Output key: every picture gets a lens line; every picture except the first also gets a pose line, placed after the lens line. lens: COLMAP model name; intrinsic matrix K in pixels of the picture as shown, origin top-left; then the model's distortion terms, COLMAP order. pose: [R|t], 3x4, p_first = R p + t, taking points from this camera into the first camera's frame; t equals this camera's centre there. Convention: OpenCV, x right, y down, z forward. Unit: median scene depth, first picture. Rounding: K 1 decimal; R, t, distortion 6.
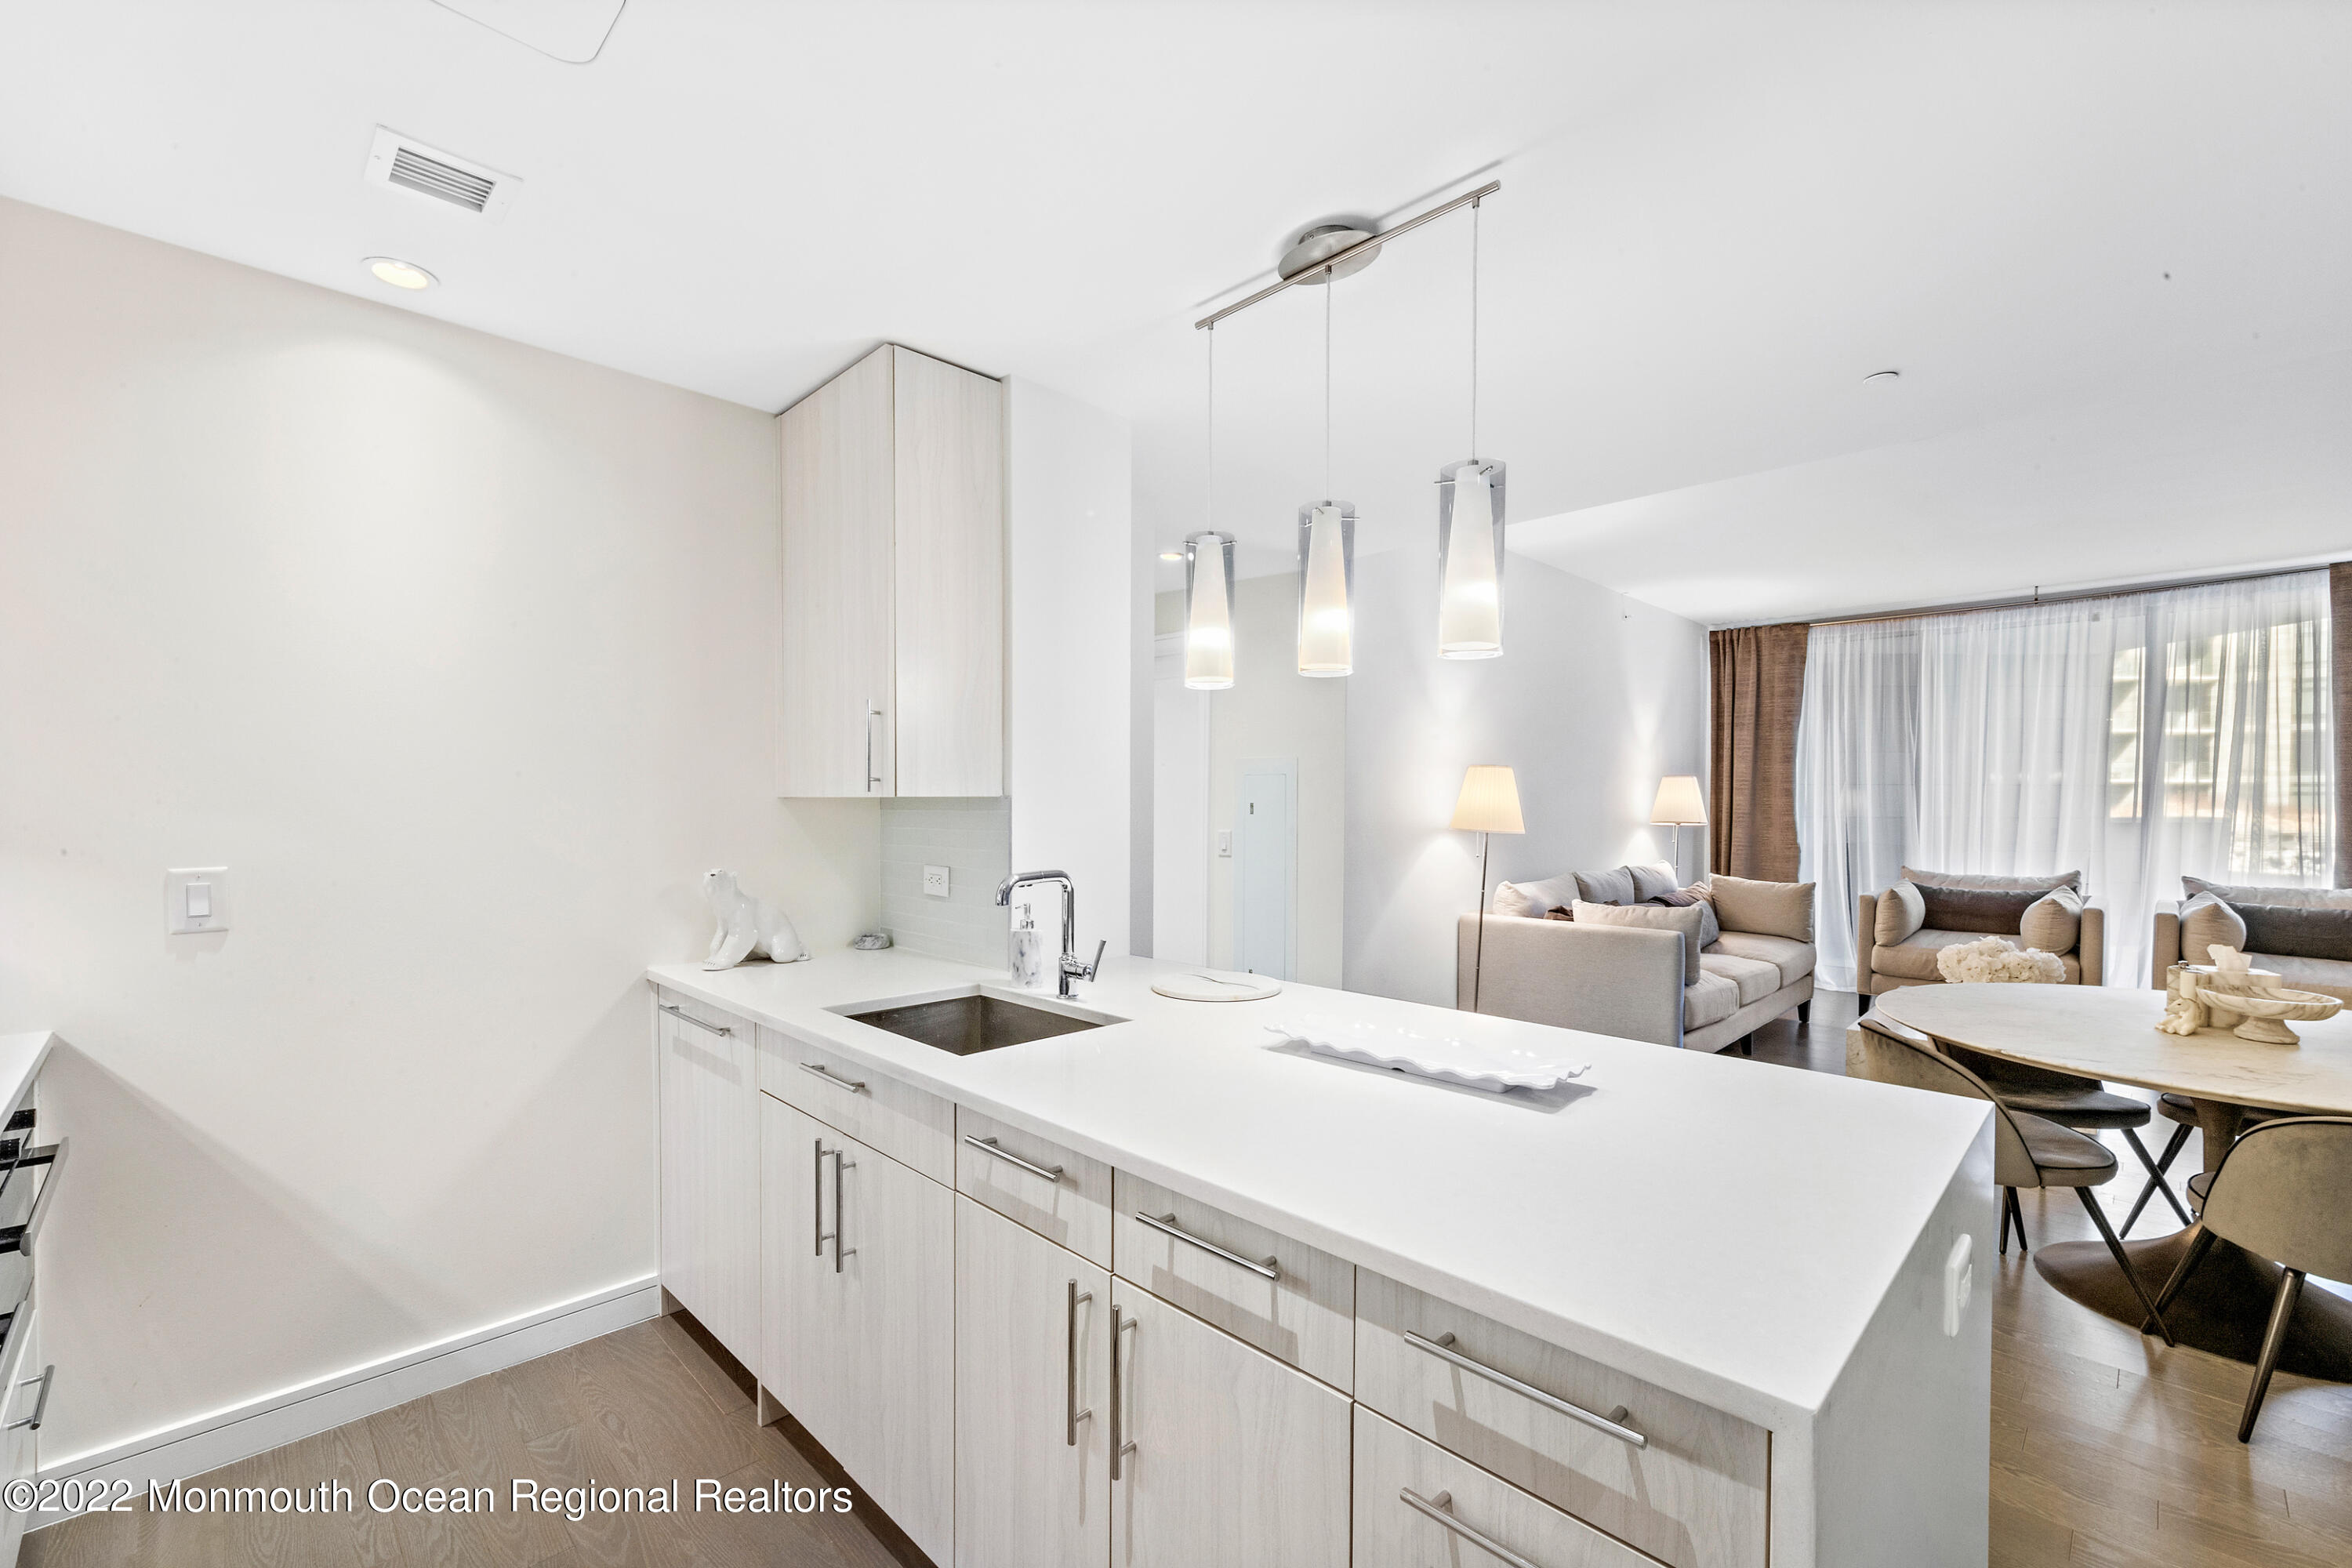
lens RADIAL K [[976.3, 0, 1172.4], [0, 976.3, 822.4], [0, 0, 1]] dist [-0.000514, -0.000328]
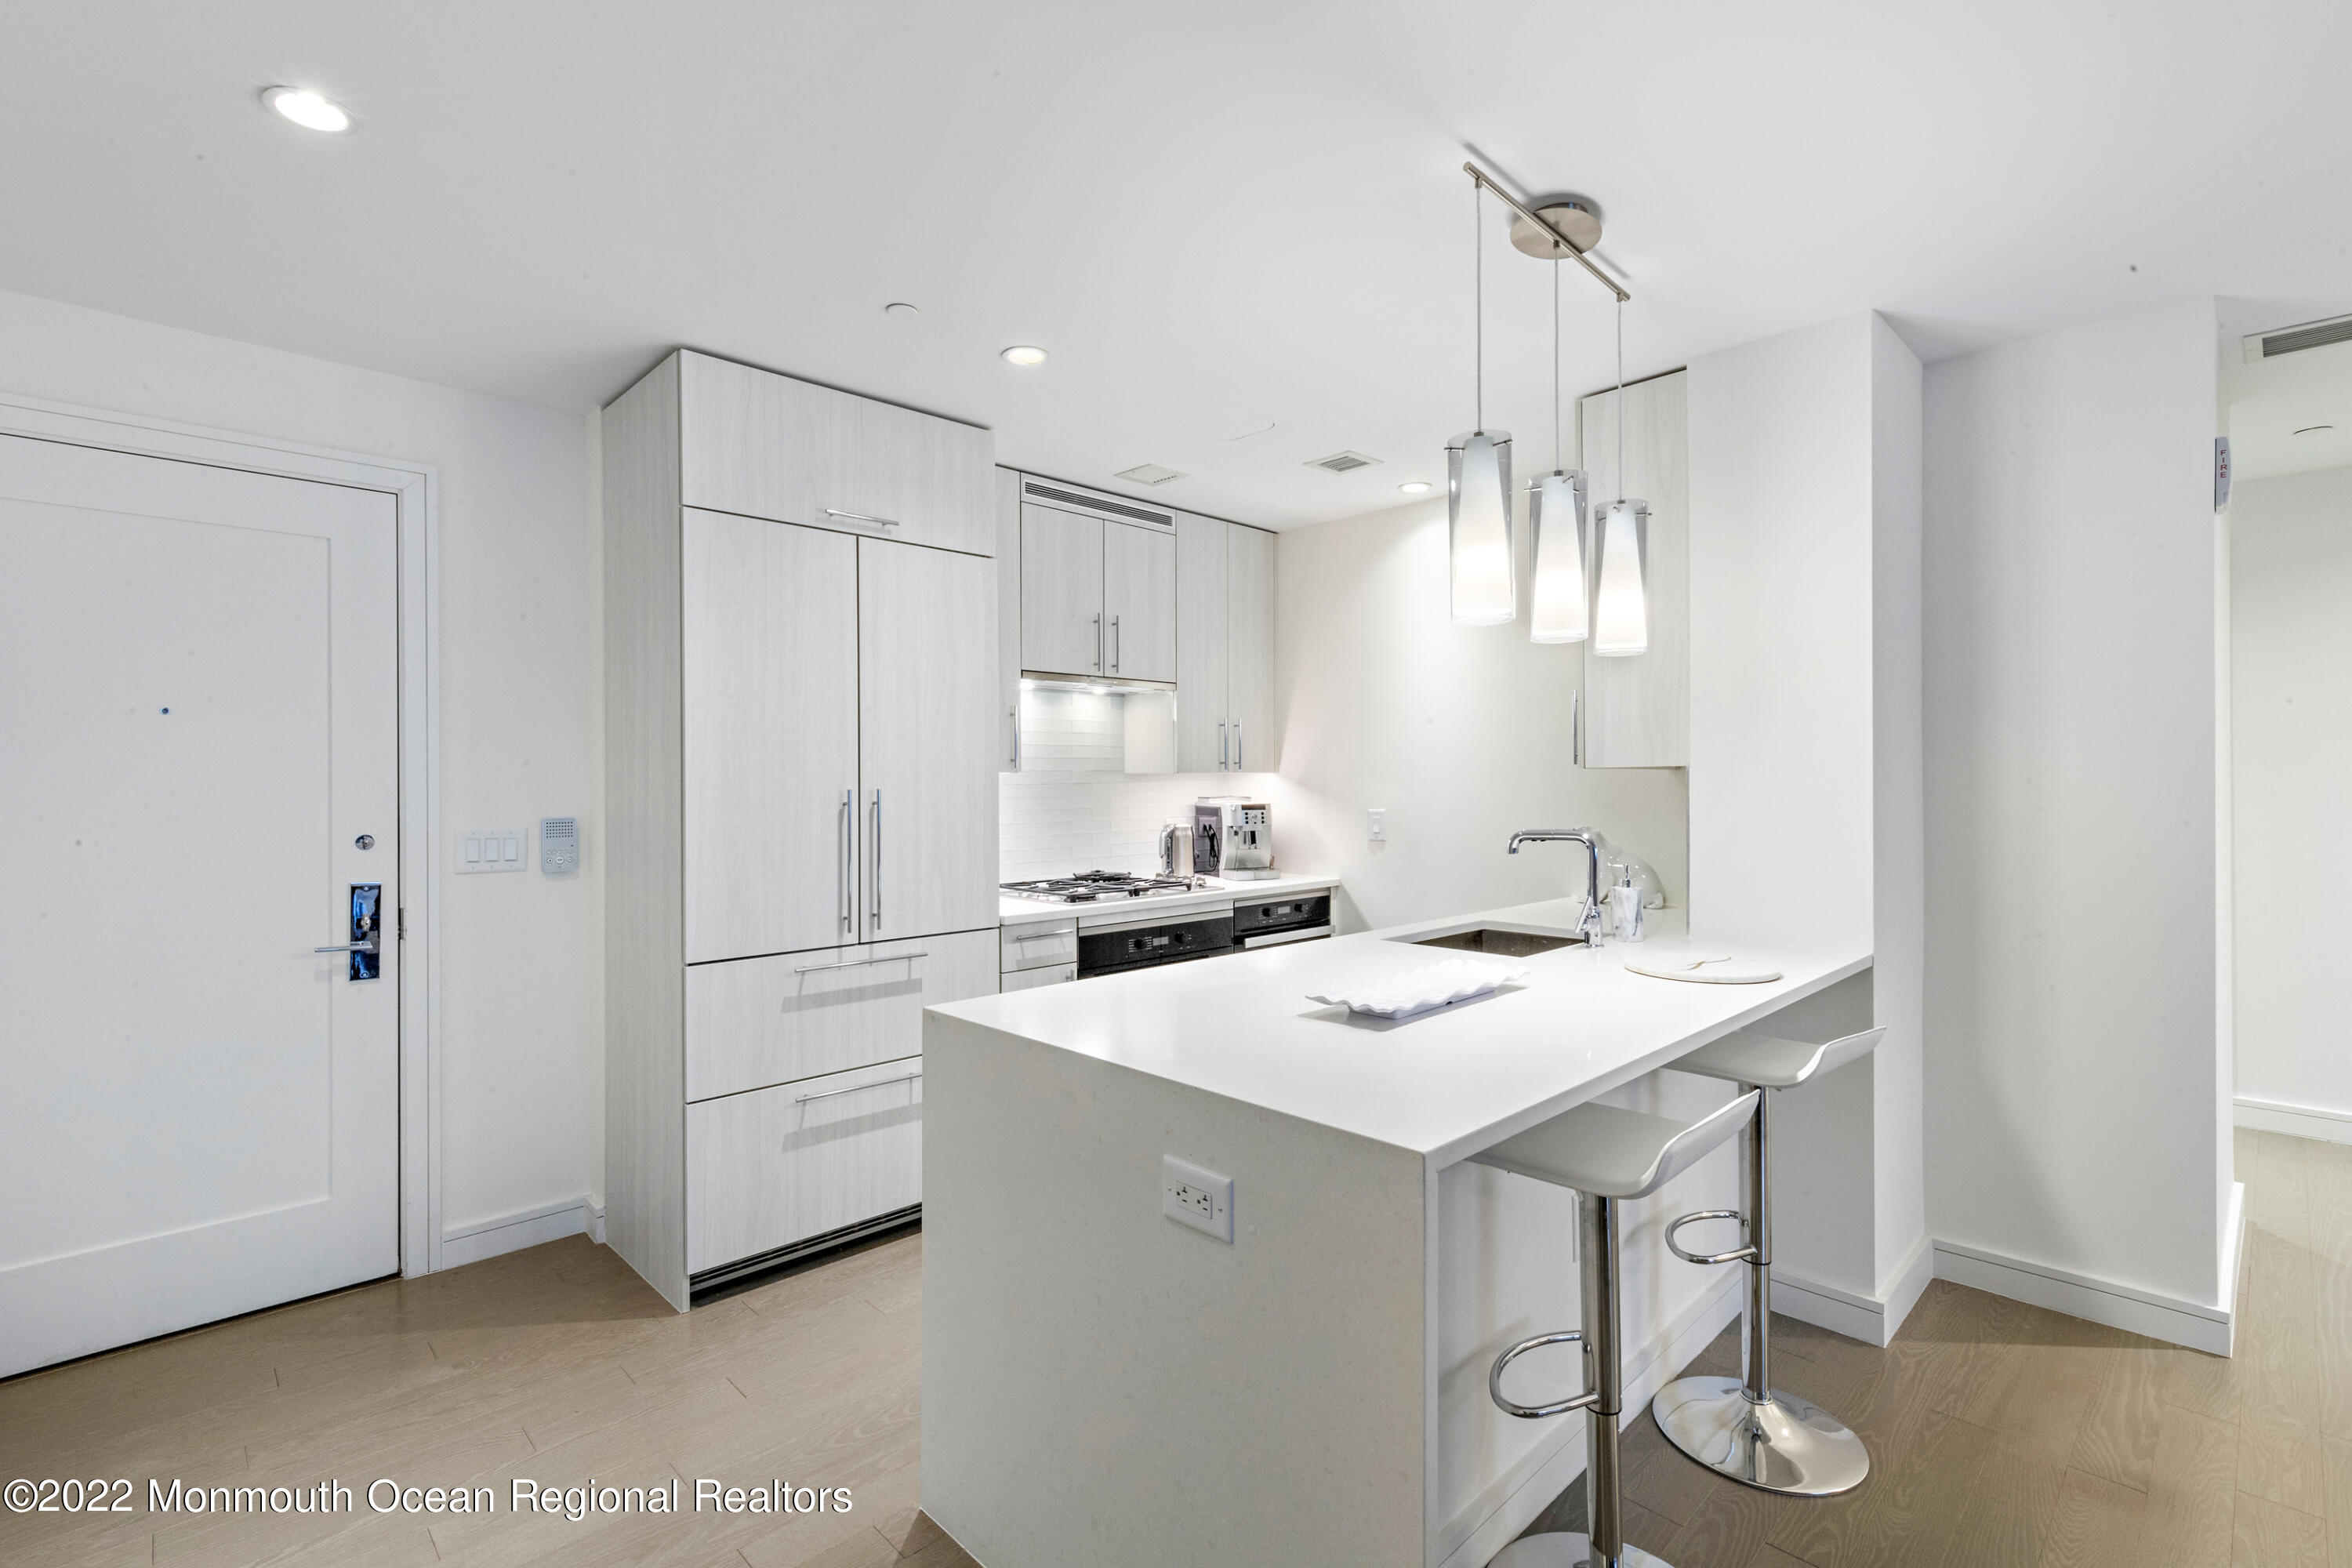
lens RADIAL K [[1063.8, 0, 1176.0], [0, 1063.8, 784.0], [0, 0, 1]] dist [0.002758, 0.000219]
pose [[-0.014534, -0.003136, -0.999889, 0.967887], [-0.012137, 0.999922, -0.002960, 0.004226], [0.999821, 0.012092, -0.014571, 0.474016]]
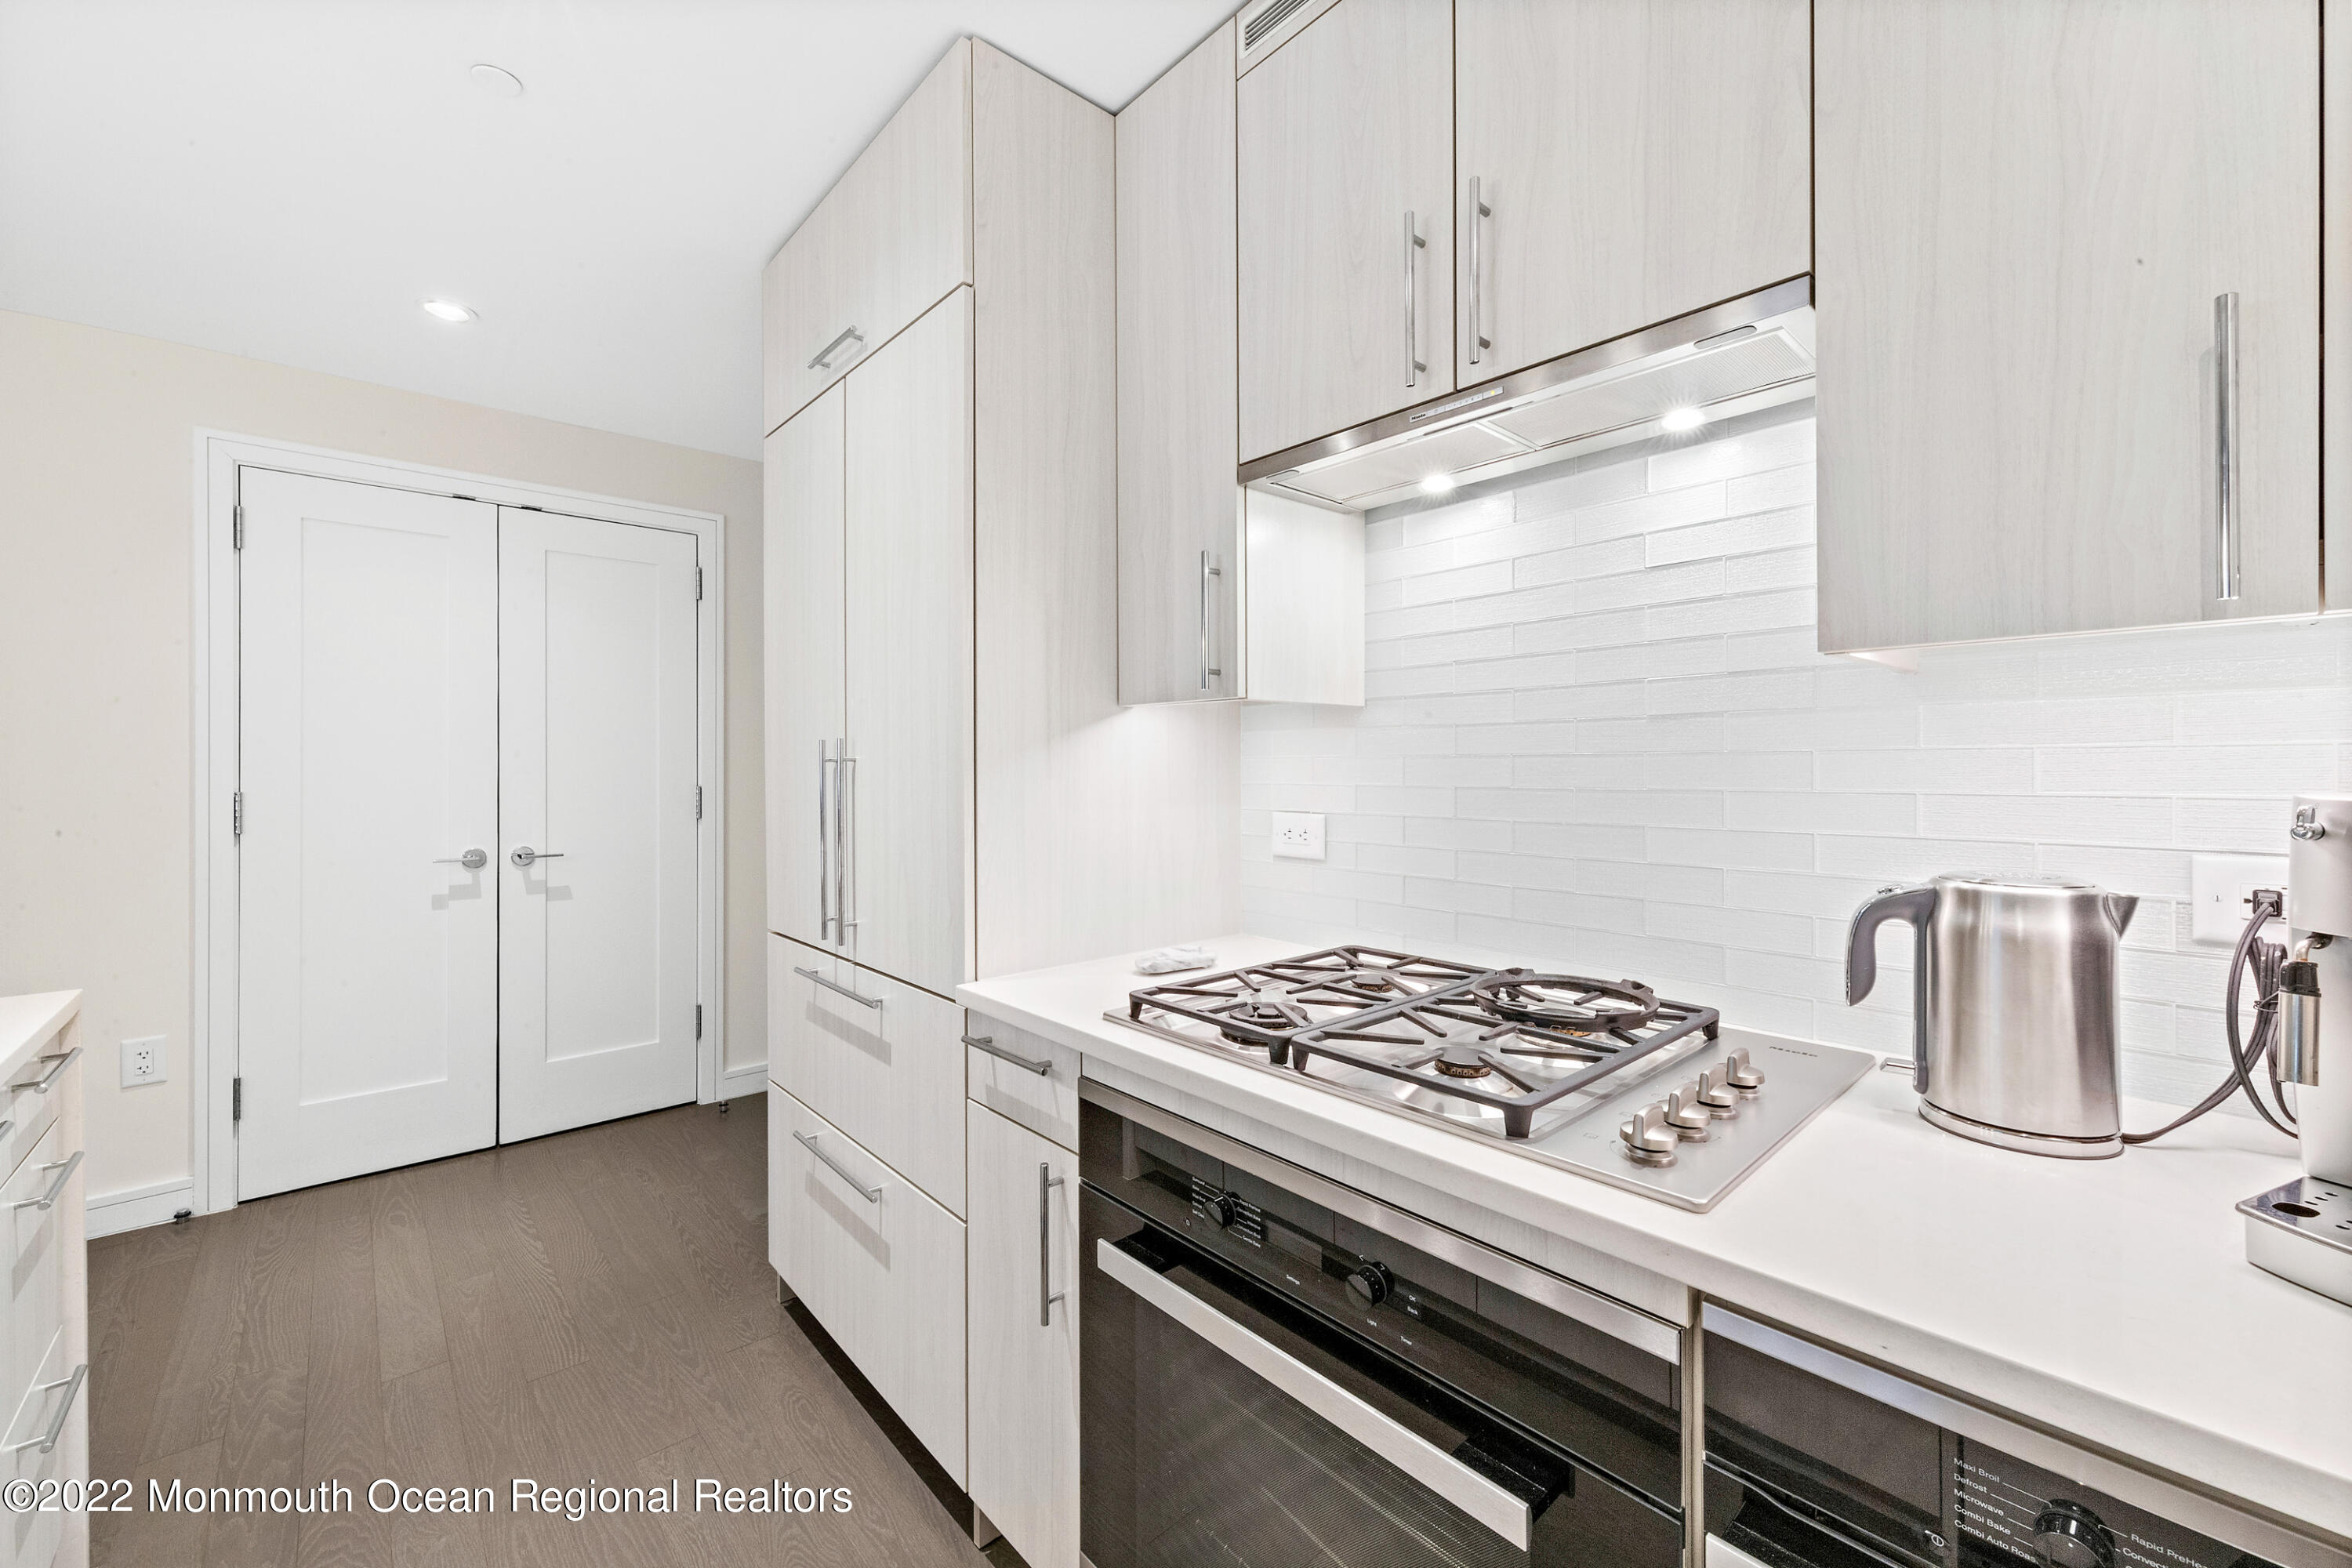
lens RADIAL K [[941.0, 0, 1165.4], [0, 941.0, 761.7], [0, 0, 1]] dist [0.011014, 0.000123]
pose [[-0.997670, -0.001668, 0.068205, -0.539241], [-0.000442, 0.999838, 0.017990, 0.015291], [-0.068223, 0.017918, -0.997509, 0.829099]]
